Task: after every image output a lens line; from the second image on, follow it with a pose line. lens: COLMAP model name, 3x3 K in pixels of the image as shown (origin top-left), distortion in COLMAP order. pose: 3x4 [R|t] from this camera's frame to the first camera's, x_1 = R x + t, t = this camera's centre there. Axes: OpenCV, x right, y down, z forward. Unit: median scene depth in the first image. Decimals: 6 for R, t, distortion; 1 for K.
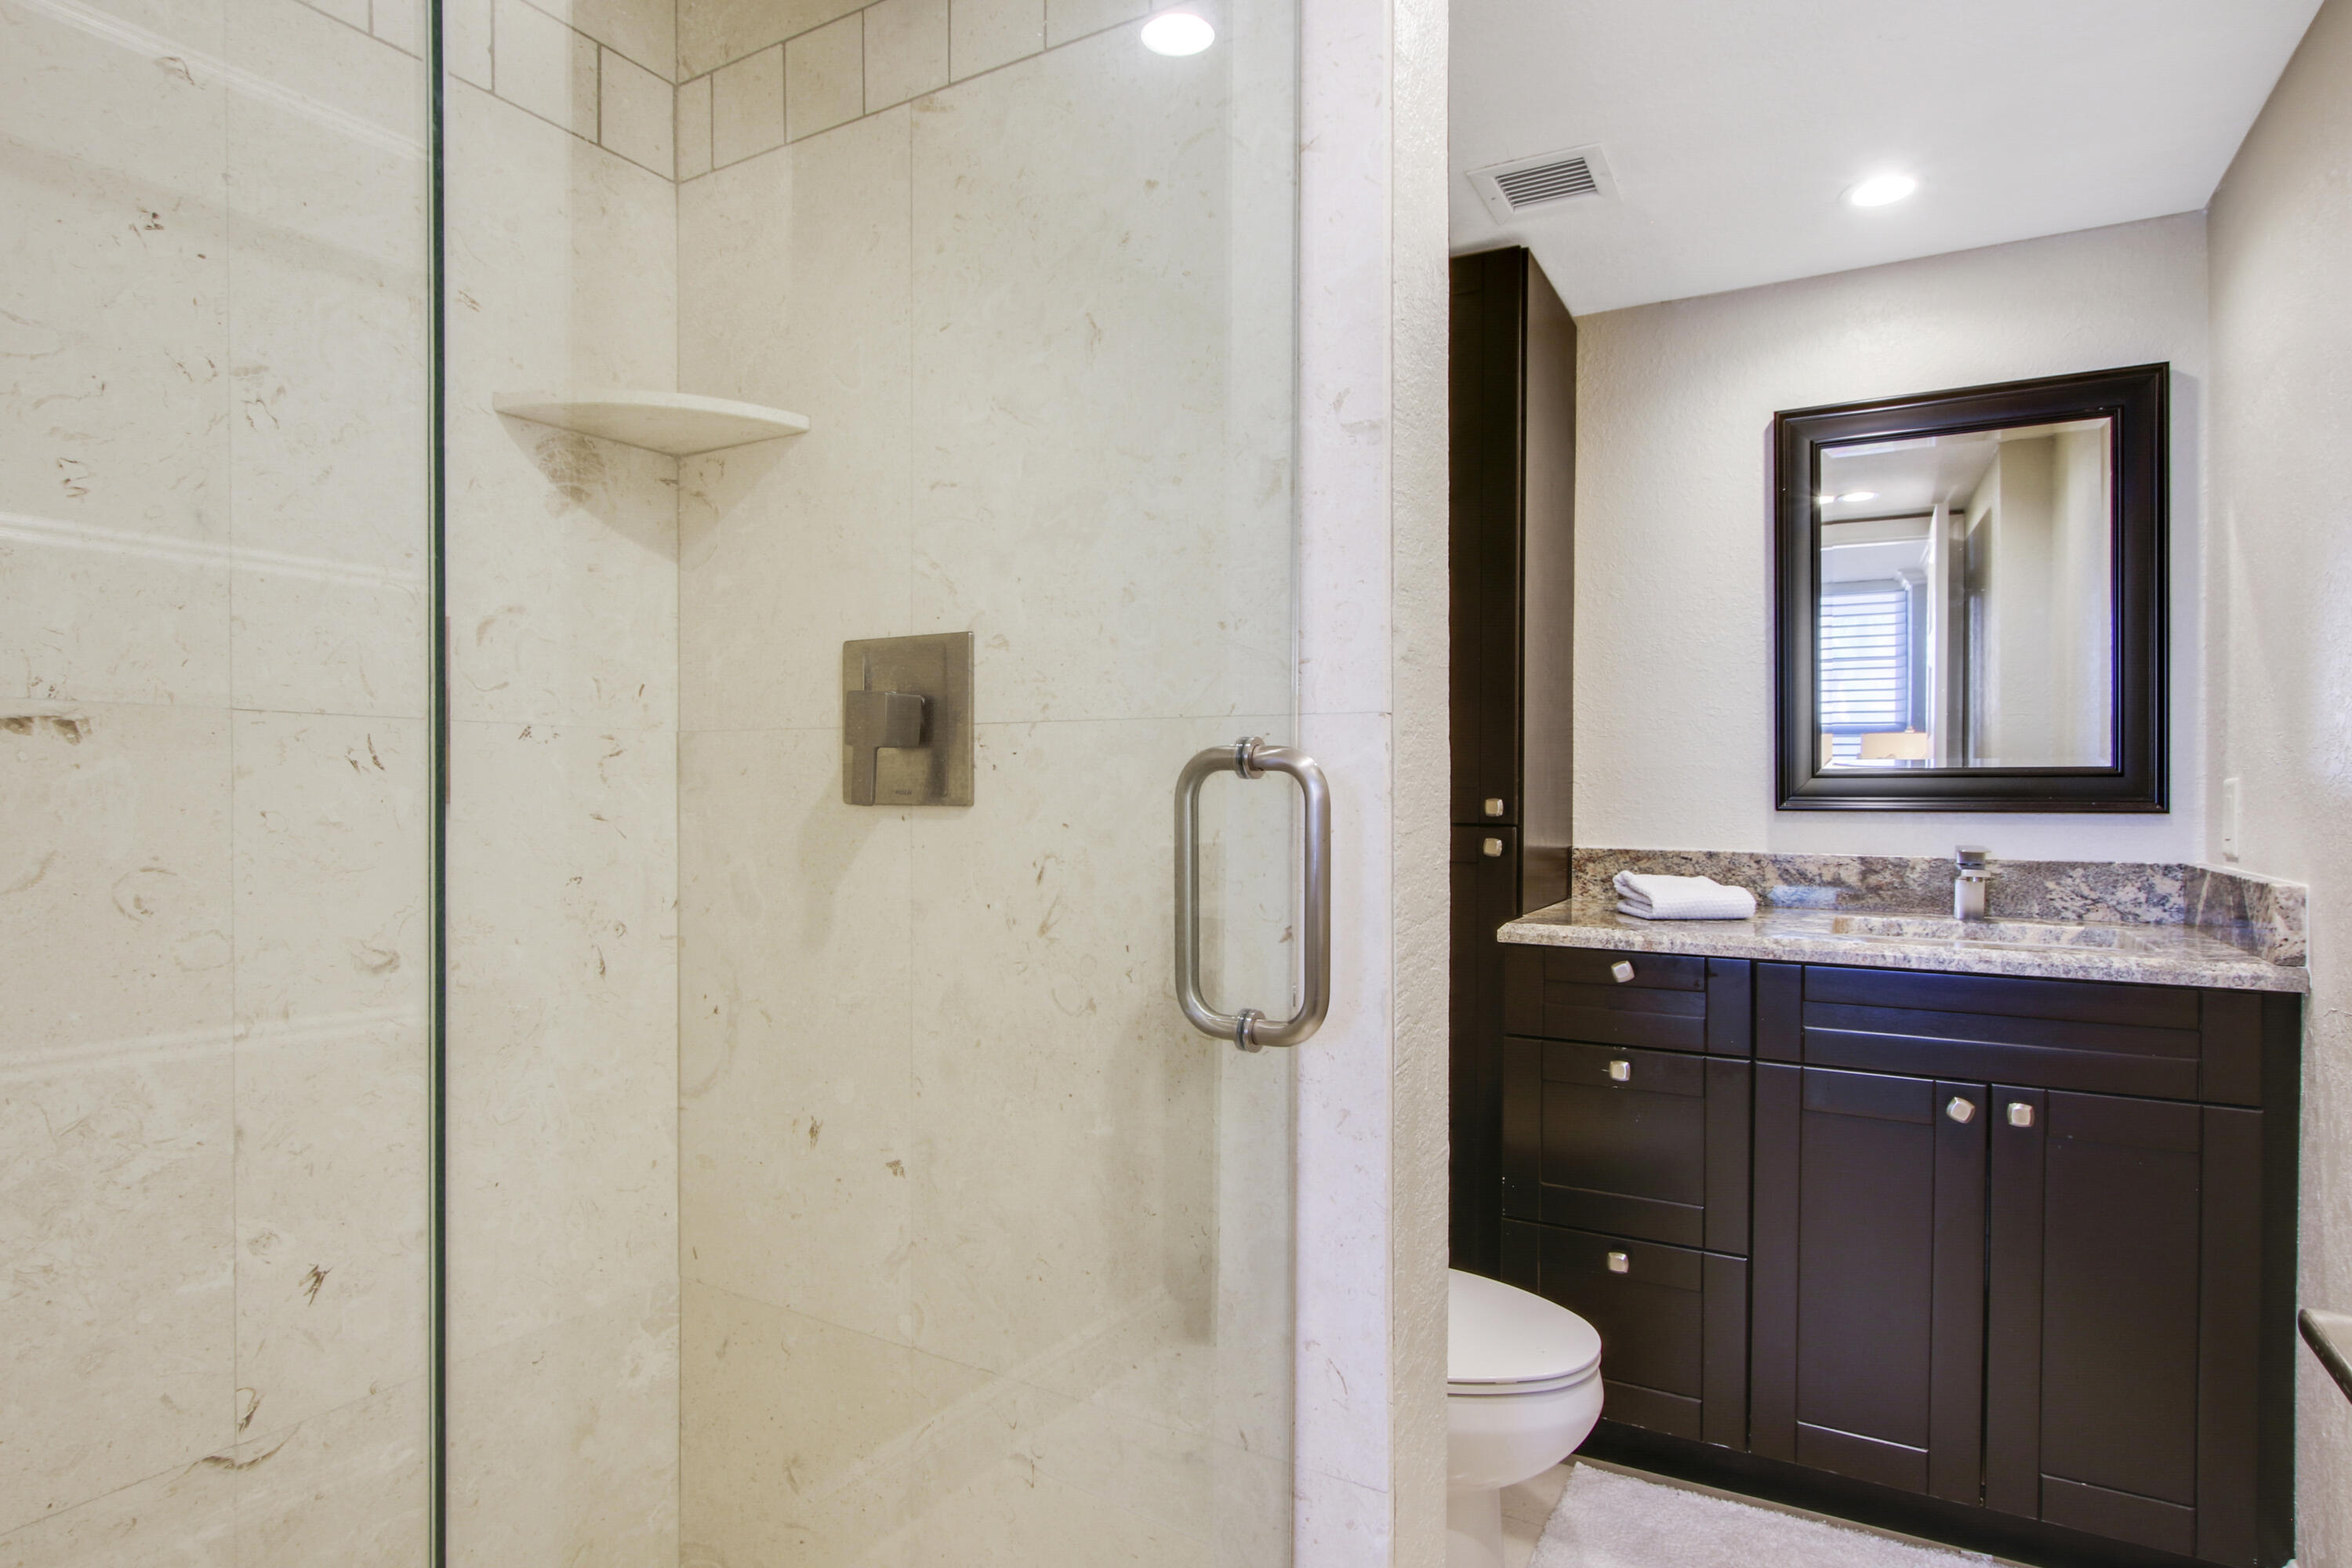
lens RADIAL K [[1264.0, 0, 1191.1], [0, 1264.0, 790.9], [0, 0, 1]] dist [-0.032595, 0.012586]
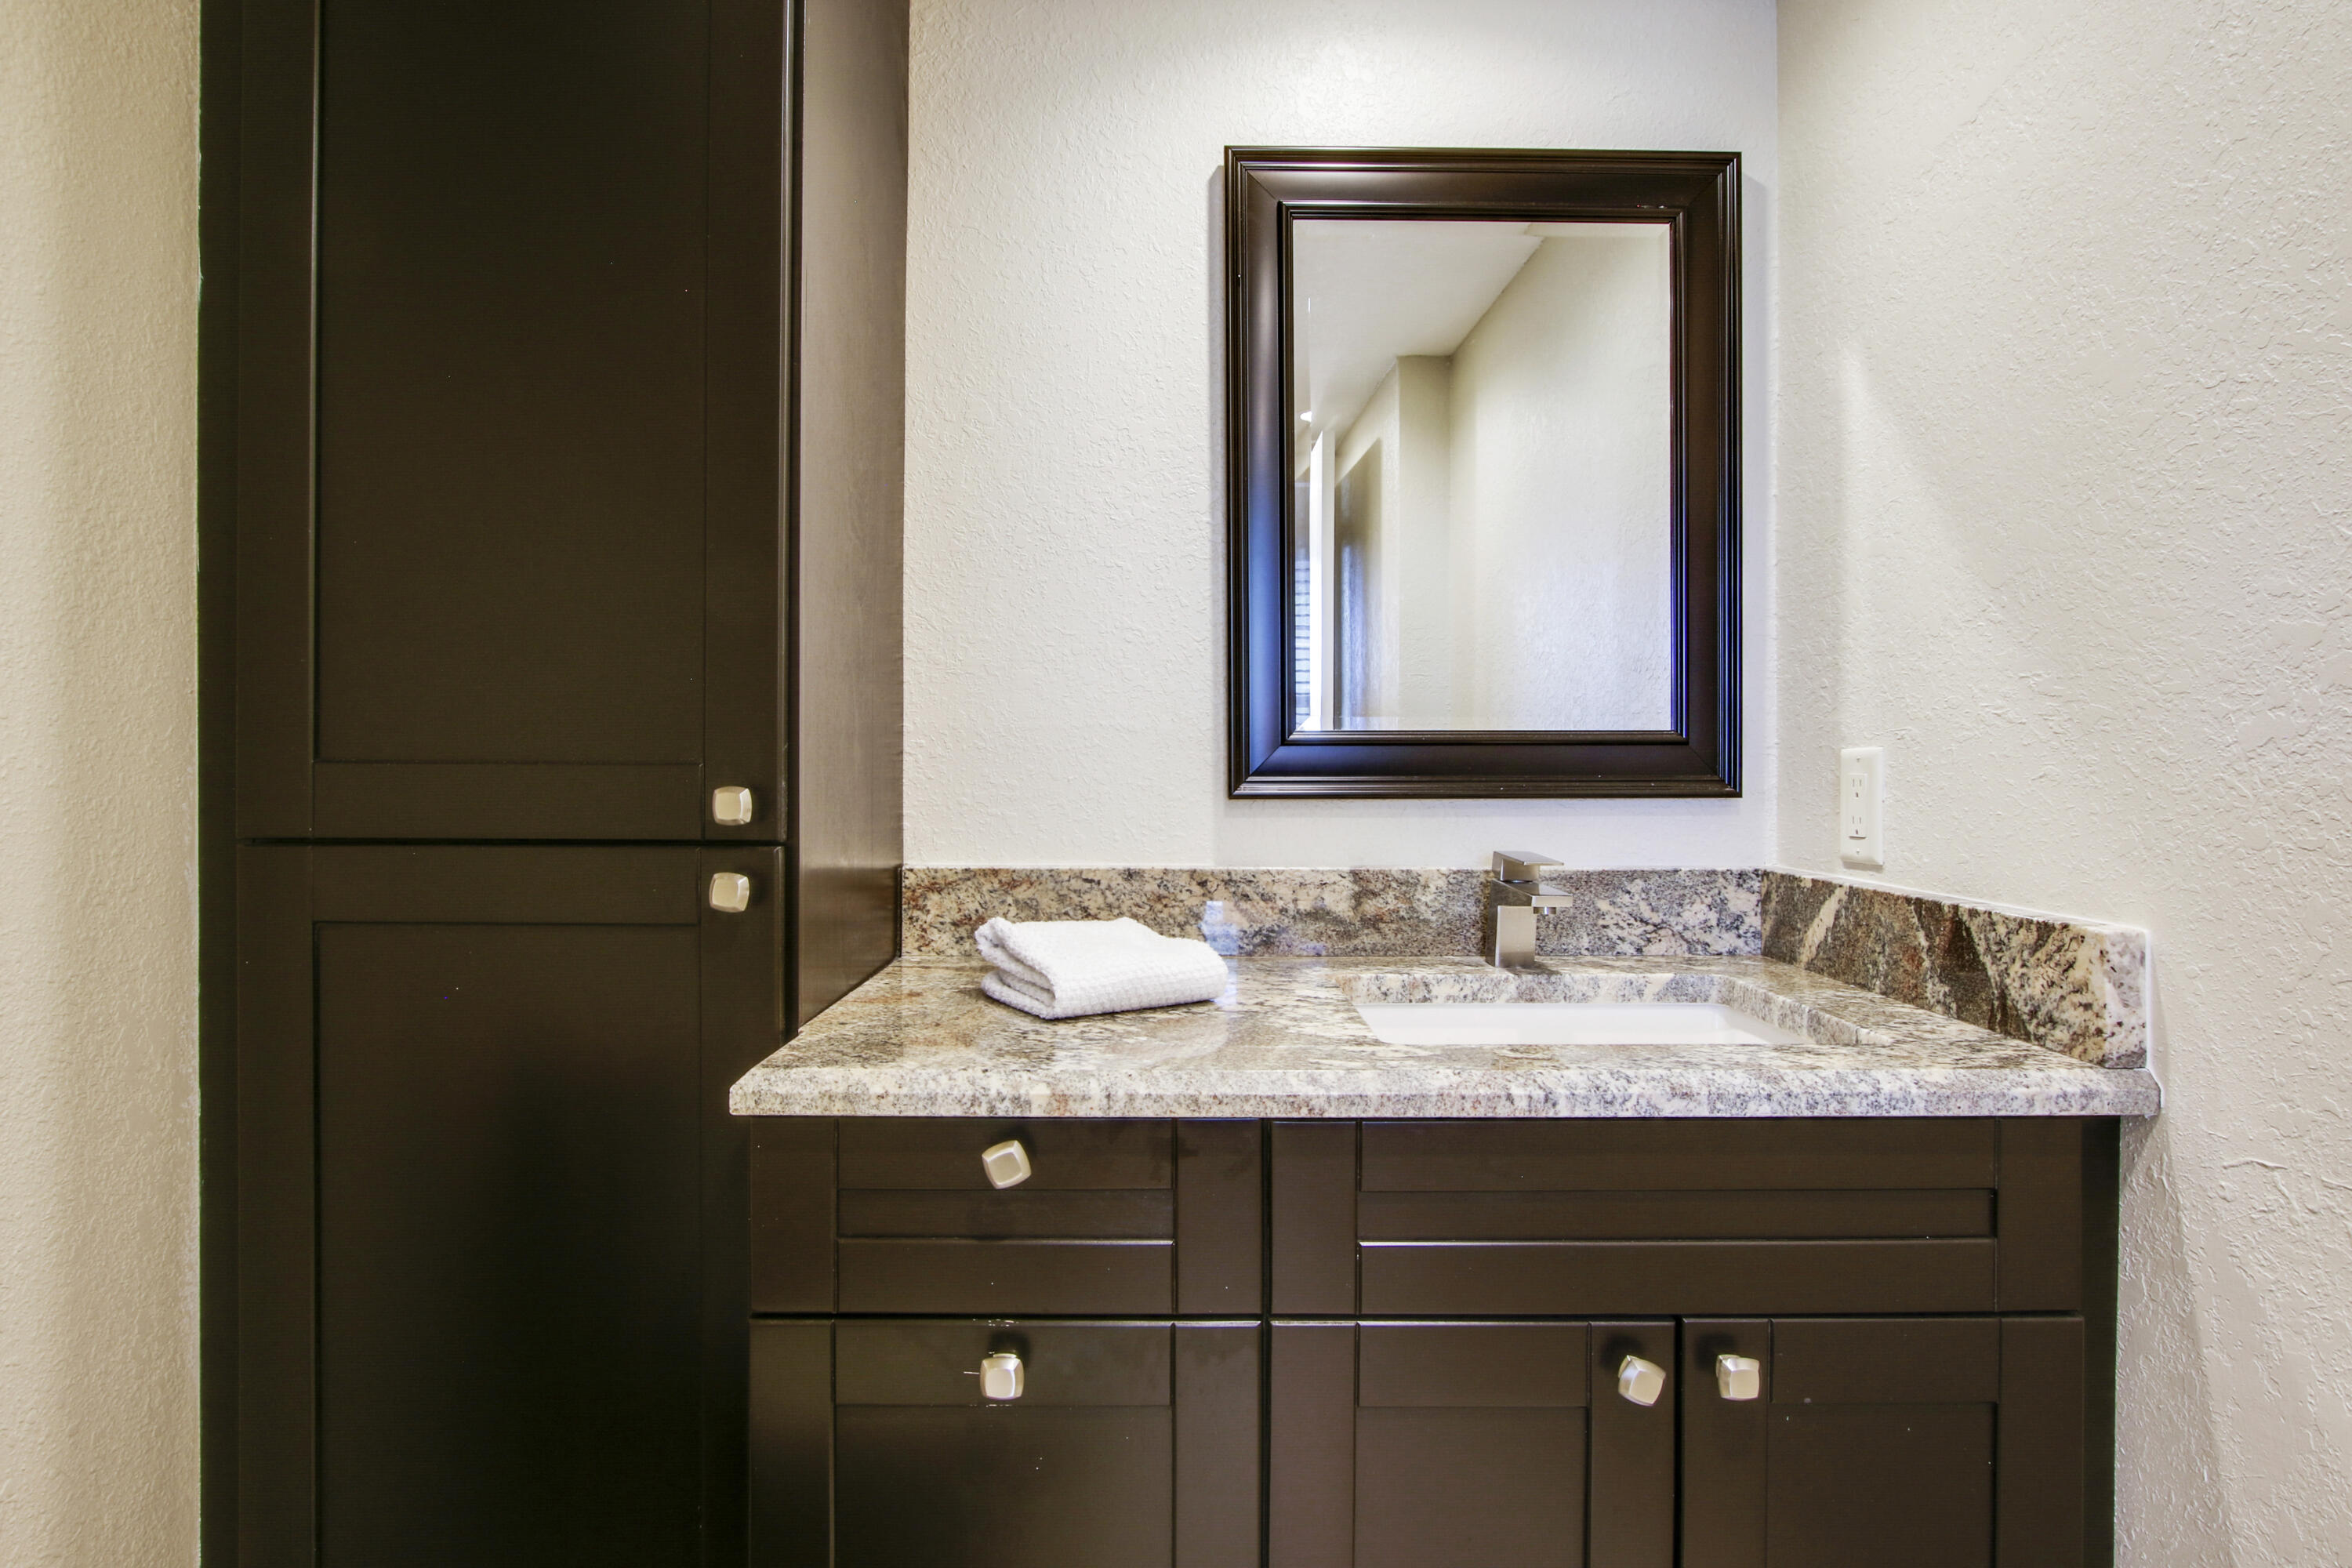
lens RADIAL K [[1264.0, 0, 1191.1], [0, 1264.0, 790.9], [0, 0, 1]] dist [-0.032595, 0.012586]
pose [[0.872161, -0.013379, 0.489036, 0.164654], [0.003106, 0.999757, 0.021813, -0.002039], [-0.489210, -0.017506, 0.871991, 0.524586]]
